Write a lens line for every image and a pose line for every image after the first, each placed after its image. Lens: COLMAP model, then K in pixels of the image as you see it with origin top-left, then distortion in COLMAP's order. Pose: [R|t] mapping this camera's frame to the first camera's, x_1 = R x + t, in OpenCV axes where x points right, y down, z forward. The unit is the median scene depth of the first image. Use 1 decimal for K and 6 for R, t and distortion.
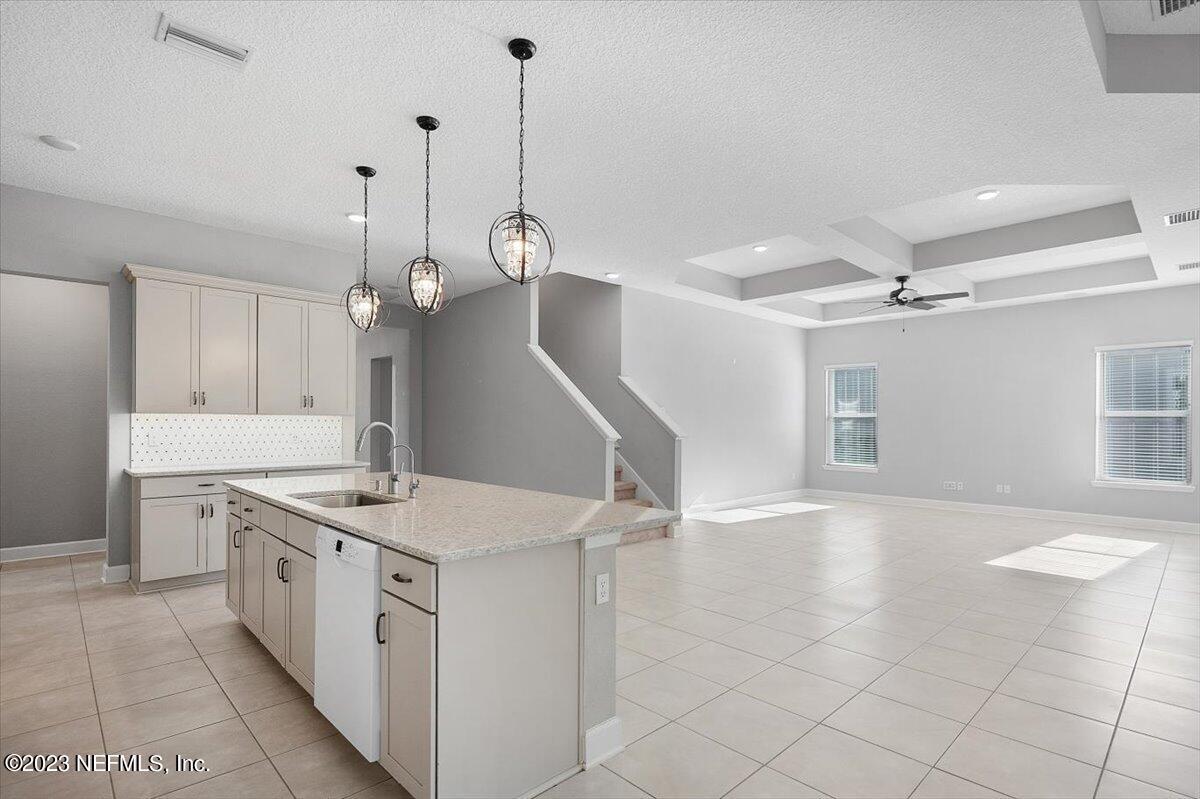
lens RADIAL K [[569.5, 0, 602.8], [0, 569.5, 411.9], [0, 0, 1]] dist [-0.000944, -0.000859]
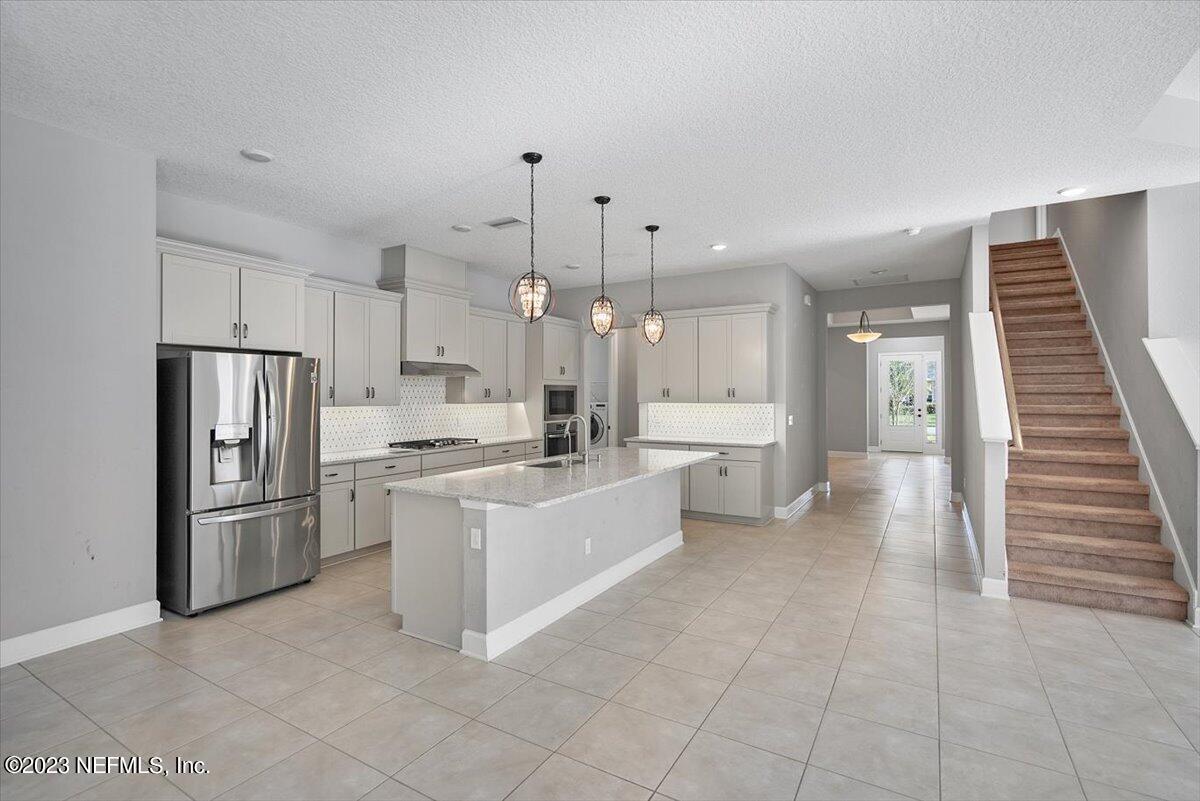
lens RADIAL K [[553.2, 0, 599.6], [0, 553.2, 394.2], [0, 0, 1]] dist [-0.007601, 0.002641]
pose [[0.265460, -0.003568, -0.964115, 0.484673], [0.021312, 0.999771, 0.002168, -0.019232], [0.963886, -0.021122, 0.265475, 0.311729]]
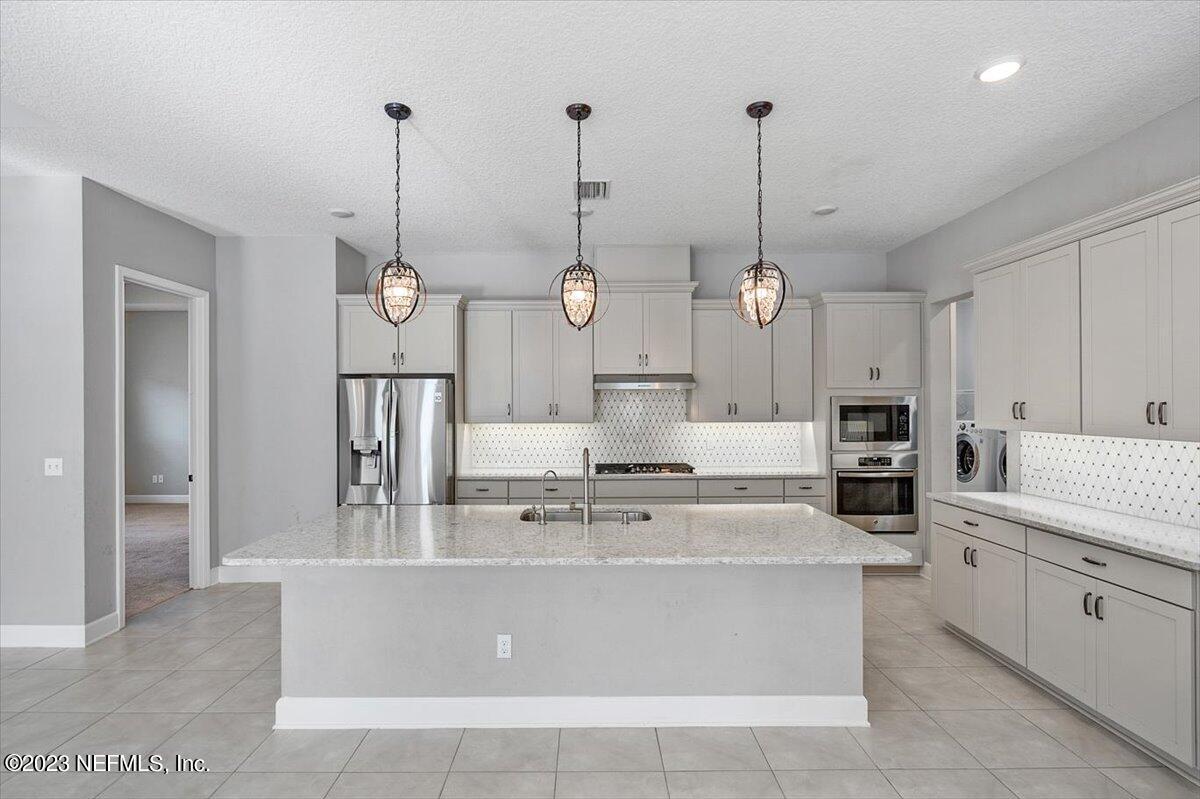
lens RADIAL K [[569.5, 0, 610.2], [0, 569.5, 401.6], [0, 0, 1]] dist [-0.000944, -0.000859]
pose [[-0.689709, -0.000898, -0.724086, 0.143347], [0.017080, 0.999701, -0.017509, -0.022305], [0.723885, -0.024443, -0.689487, 0.807216]]
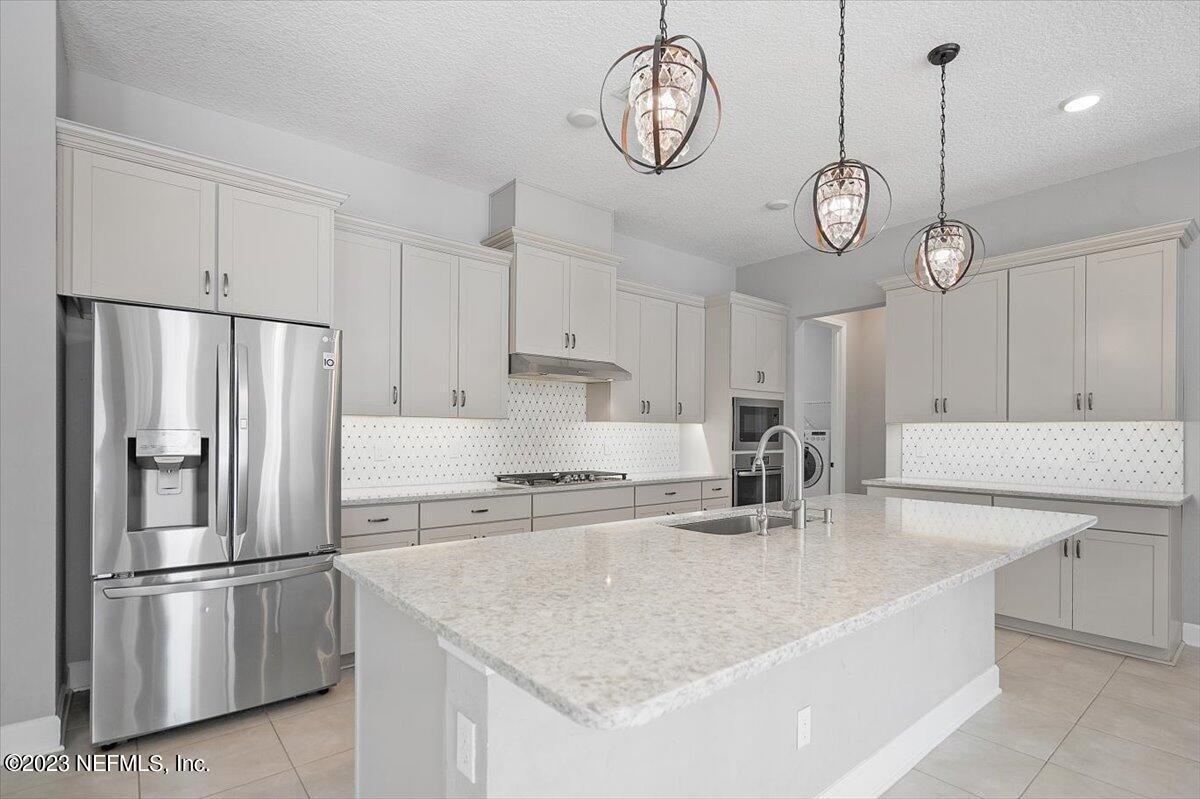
lens RADIAL K [[569.5, 0, 609.0], [0, 569.5, 435.4], [0, 0, 1]] dist [-0.000944, -0.000859]
pose [[-0.072073, 0.000165, -0.997399, 0.164148], [0.014972, 0.999887, -0.000916, 0.011987], [0.997287, -0.014999, -0.072068, 0.388042]]
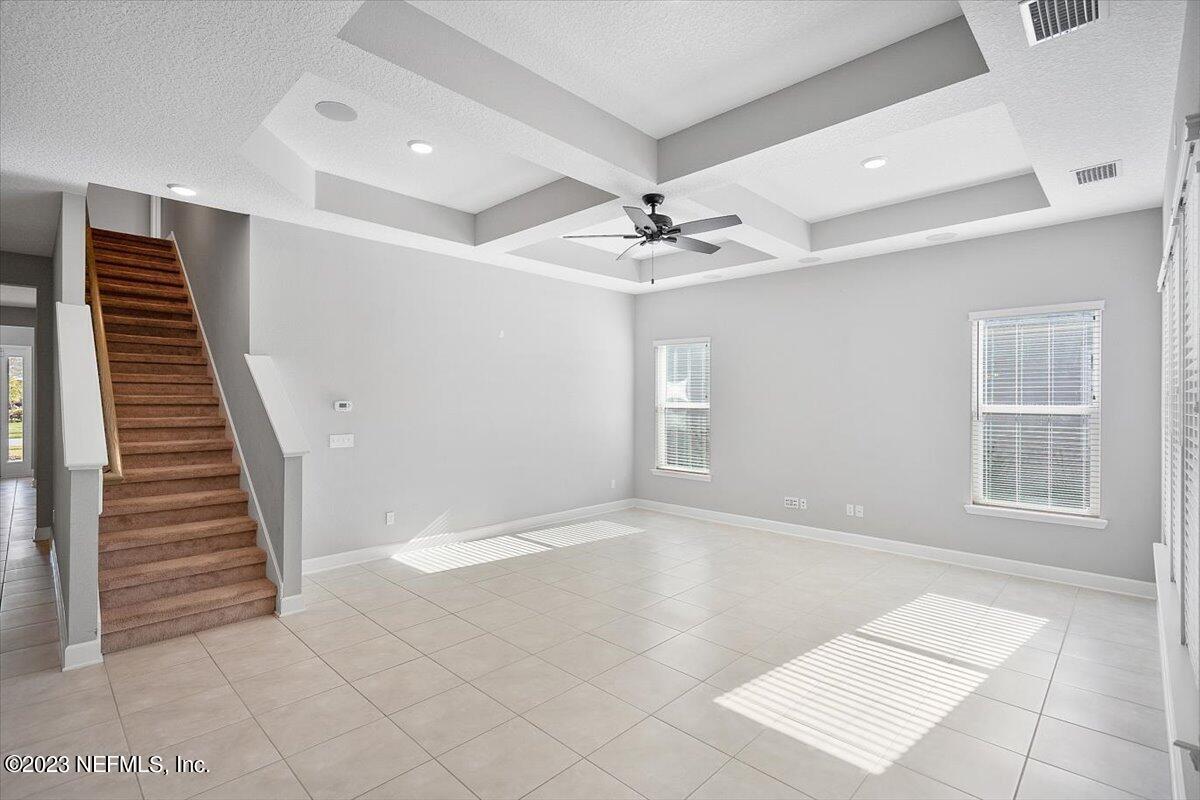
lens RADIAL K [[553.2, 0, 594.2], [0, 553.2, 390.2], [0, 0, 1]] dist [-0.007601, 0.002641]
pose [[0.999141, -0.000991, 0.041425, 0.436578], [0.000859, 0.999994, 0.003208, -0.025982], [-0.041428, -0.003169, 0.999136, 0.396160]]
